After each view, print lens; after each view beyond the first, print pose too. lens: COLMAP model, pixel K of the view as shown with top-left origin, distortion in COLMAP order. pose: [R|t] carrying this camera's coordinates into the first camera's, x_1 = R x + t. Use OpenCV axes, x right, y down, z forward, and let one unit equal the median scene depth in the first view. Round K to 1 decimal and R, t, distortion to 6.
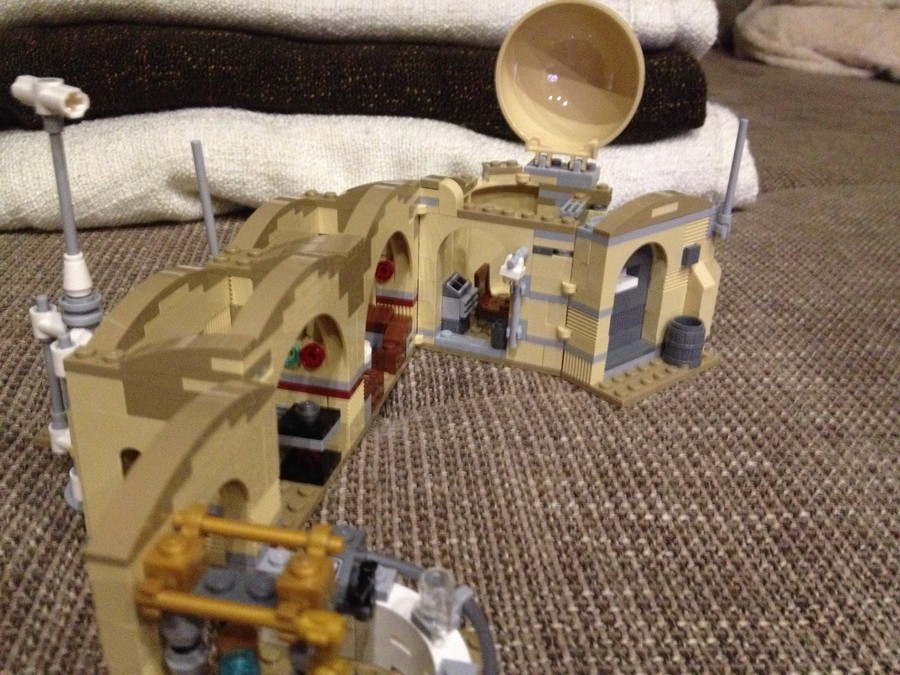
lens RADIAL K [[827.5, 0, 445.5], [0, 827.5, 334.3], [0, 0, 1]] dist [0.095166, -0.355872]
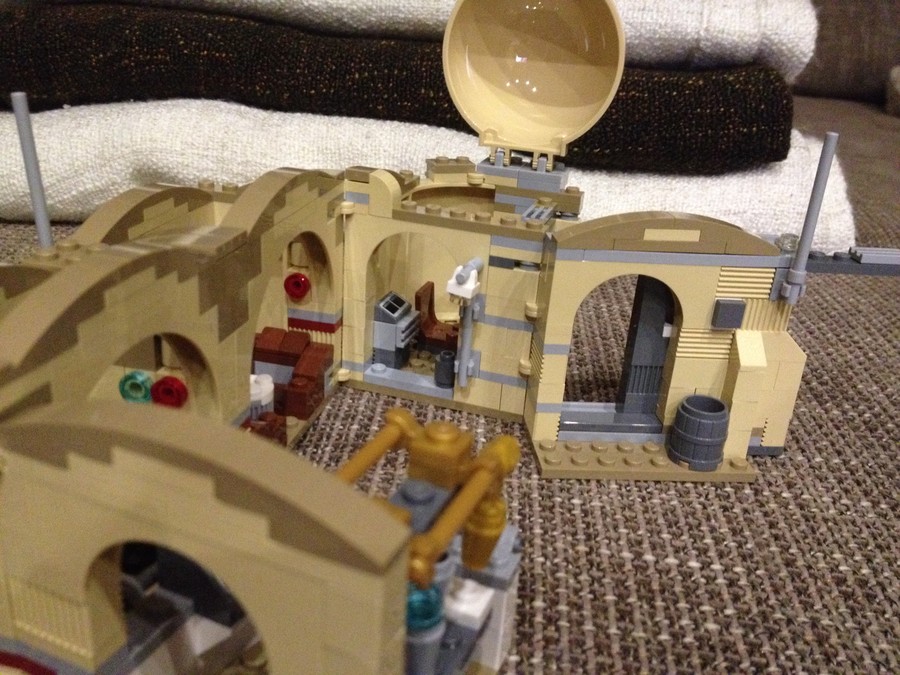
lens RADIAL K [[827.5, 0, 445.5], [0, 827.5, 334.3], [0, 0, 1]] dist [0.095166, -0.355872]
pose [[0.981169, 0.102909, -0.163454, 0.150220], [-0.113932, 0.991703, -0.059539, -0.001754], [0.155971, 0.077040, 0.984753, 0.201975]]
